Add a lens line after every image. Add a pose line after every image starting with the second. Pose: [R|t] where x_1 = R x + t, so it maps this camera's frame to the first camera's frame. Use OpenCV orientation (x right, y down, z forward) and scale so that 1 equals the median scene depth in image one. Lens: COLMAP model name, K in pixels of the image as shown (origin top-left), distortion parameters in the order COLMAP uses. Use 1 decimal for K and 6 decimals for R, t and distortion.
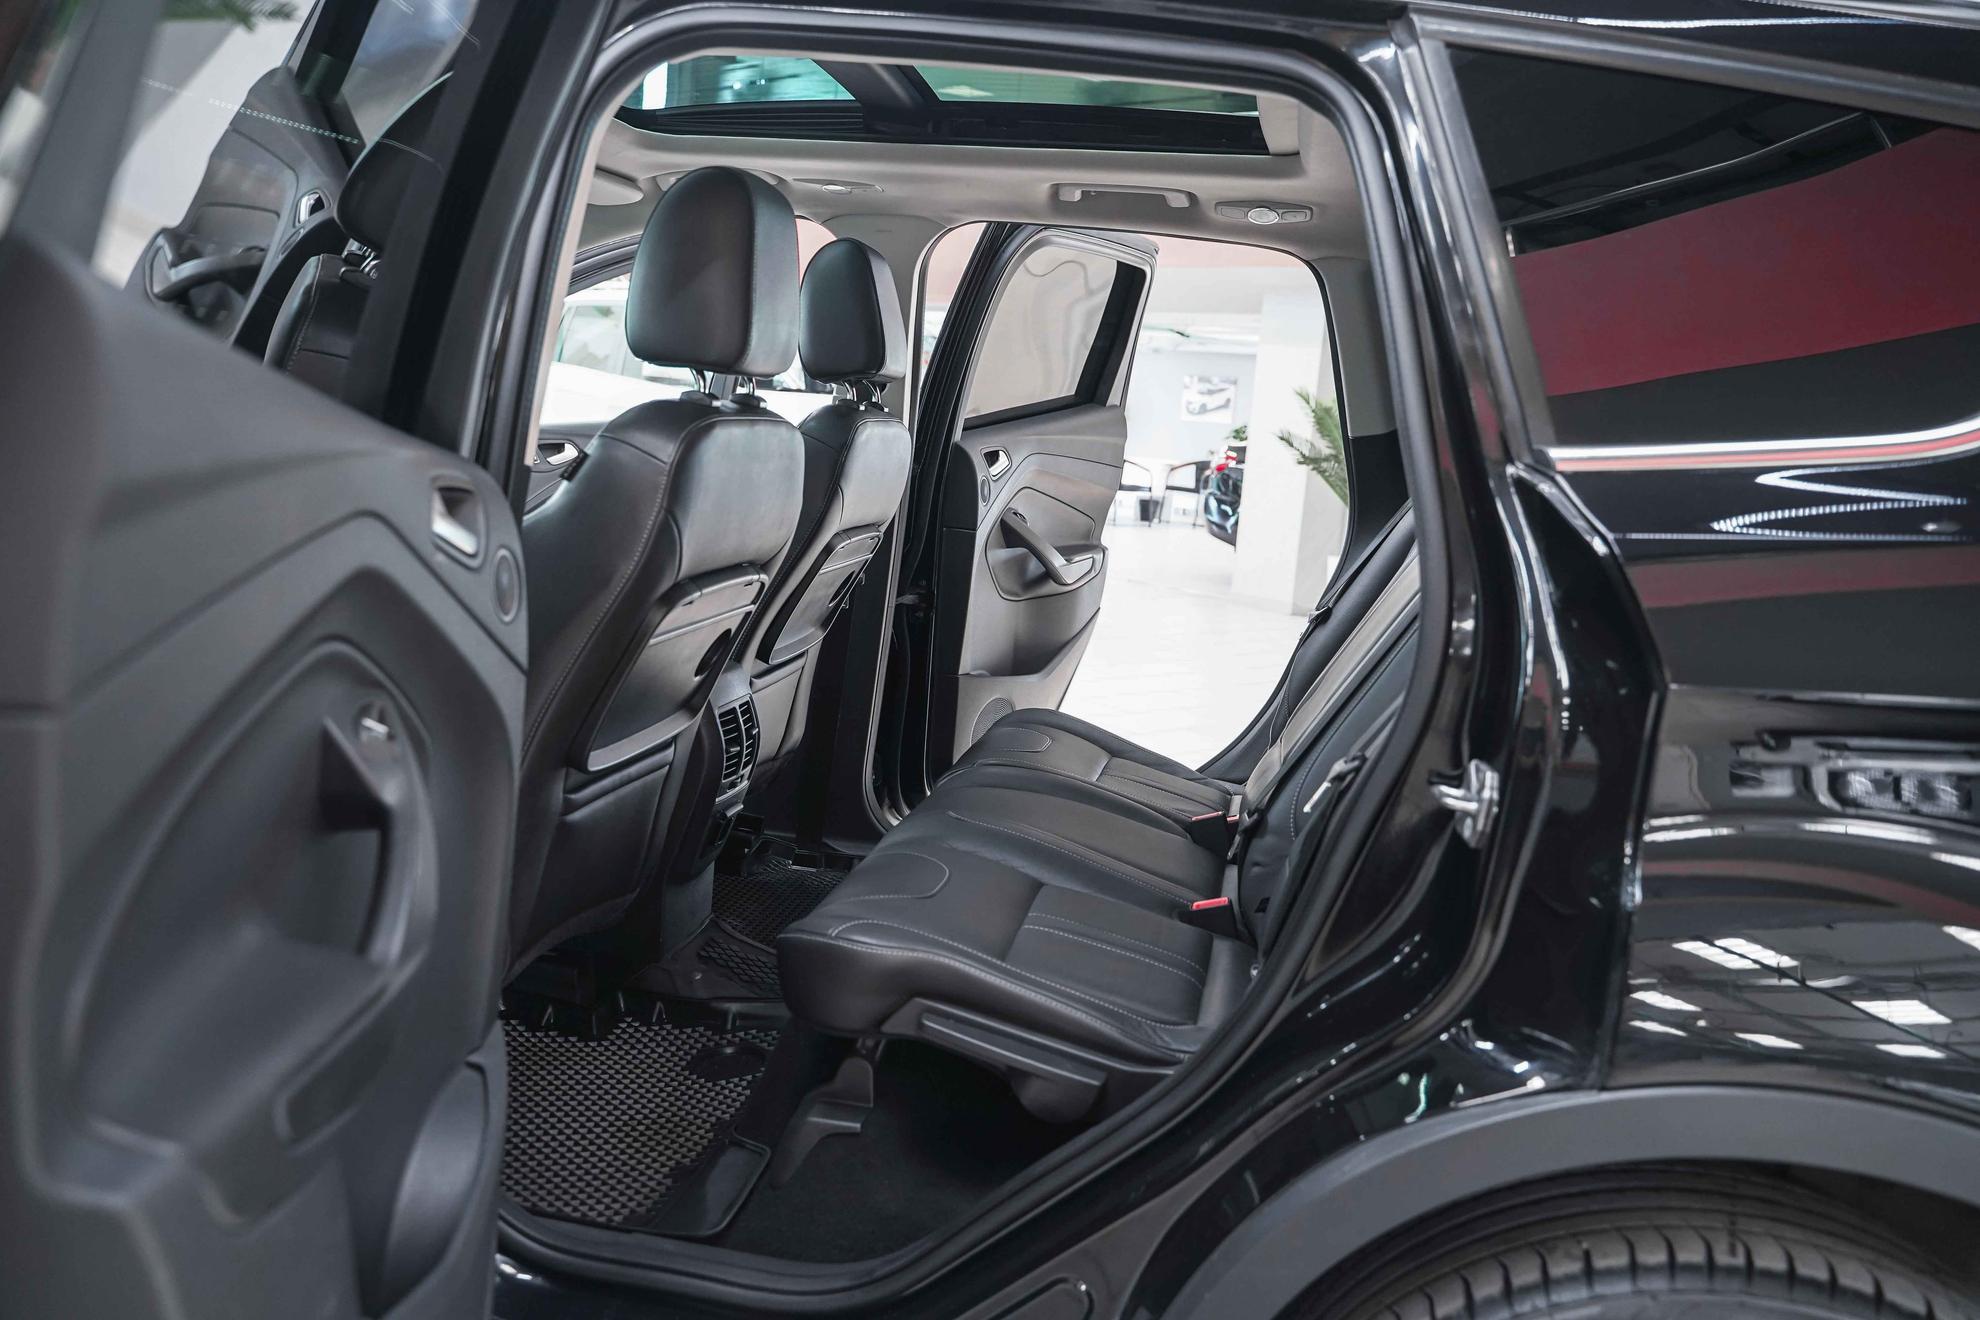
lens RADIAL K [[1624.2, 0, 990.0], [0, 1624.2, 660.0], [0, 0, 1]] dist [-0.008165, 0.000607]
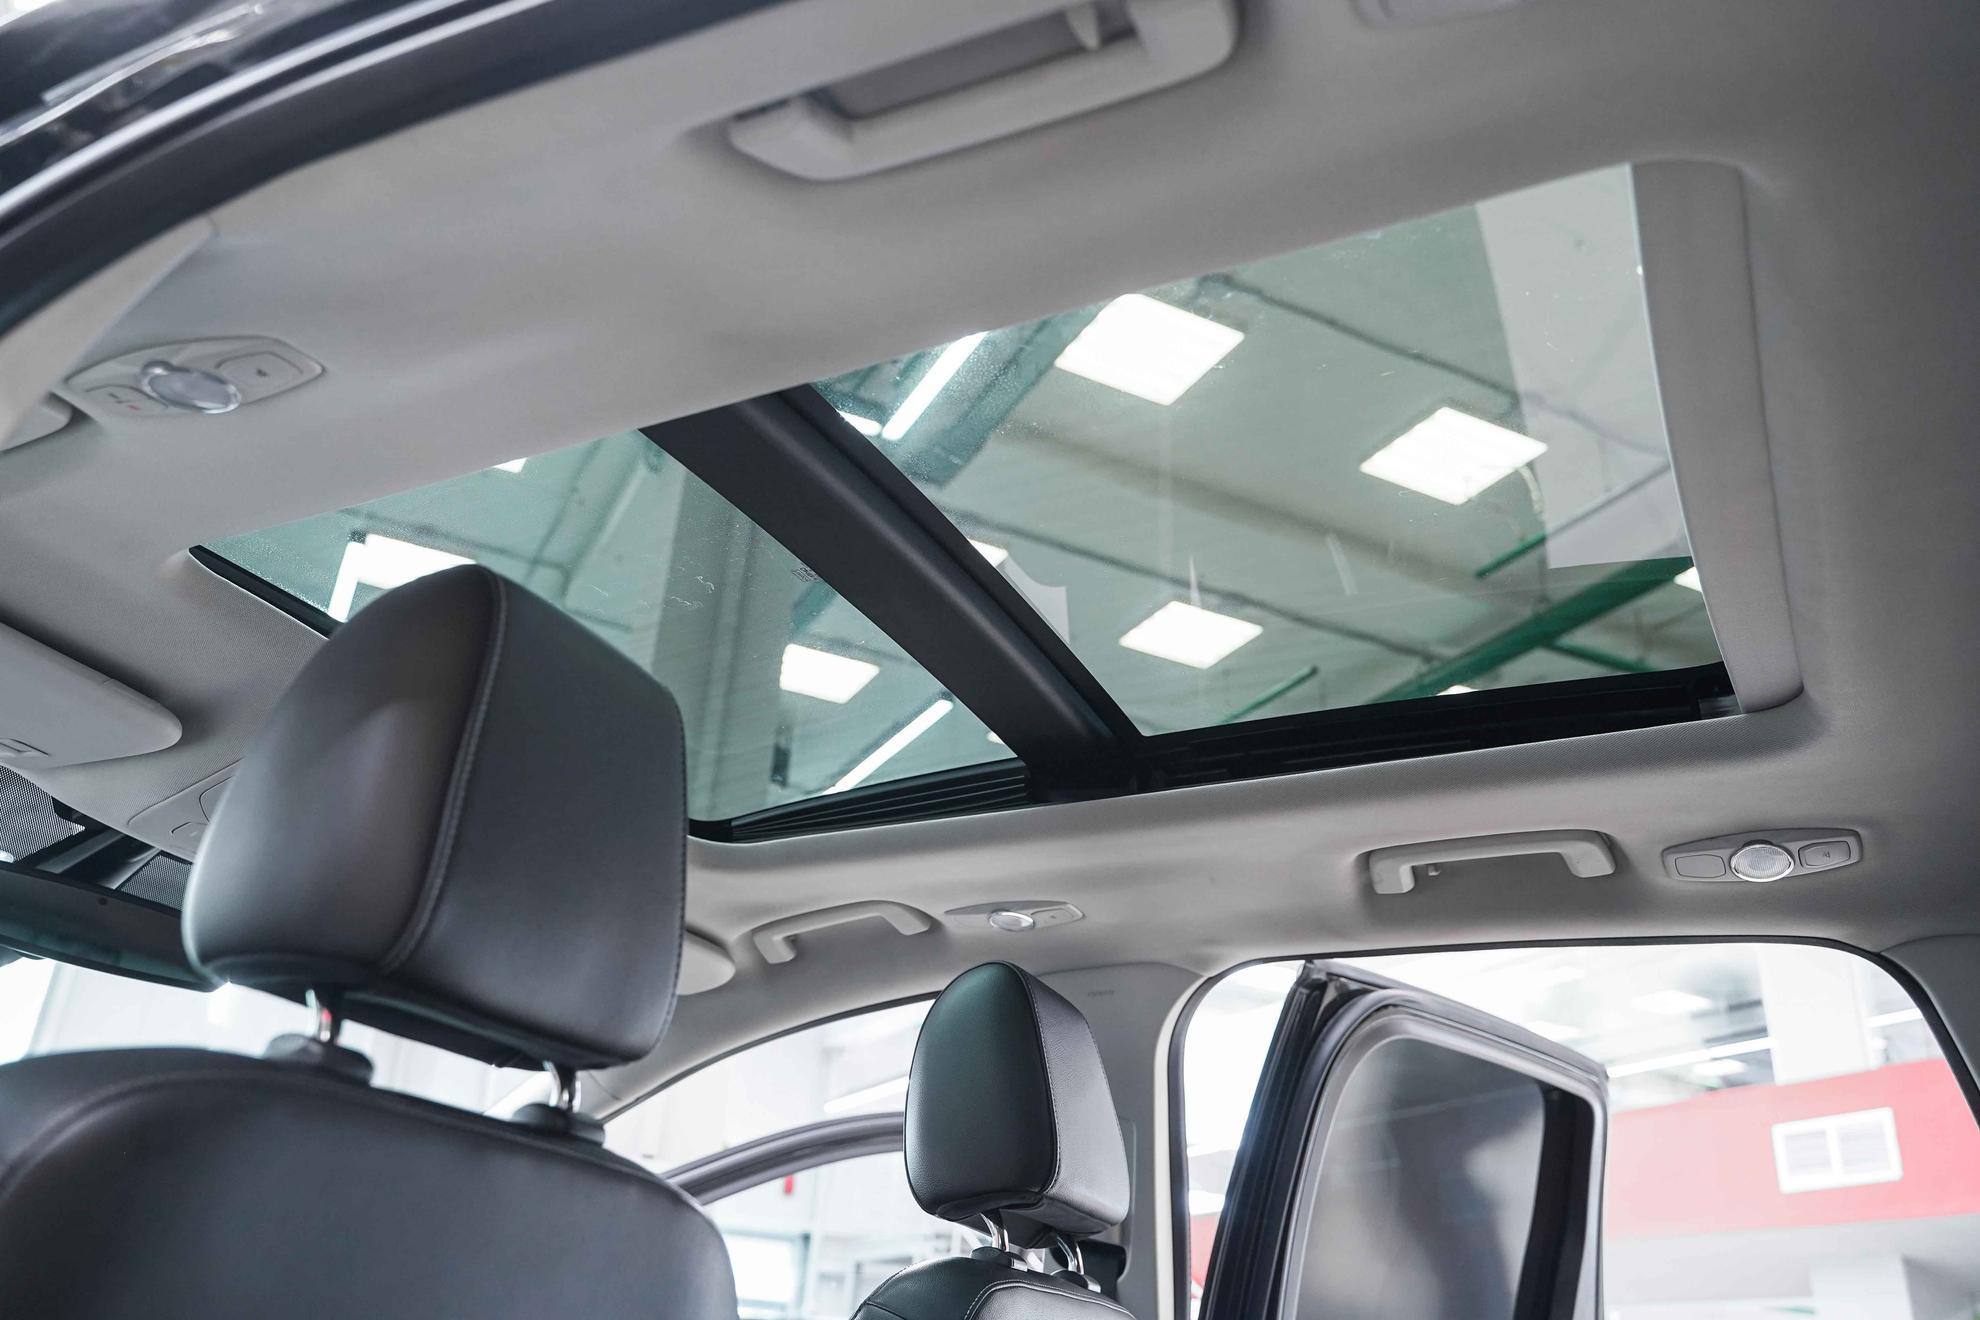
lens RADIAL K [[1624.2, 0, 990.0], [0, 1624.2, 660.0], [0, 0, 1]] dist [-0.008165, 0.000607]
pose [[0.961941, -0.131838, -0.239348, 0.061097], [-0.030420, 0.818801, -0.573271, -0.017438], [0.271557, 0.558734, 0.783628, 0.475683]]
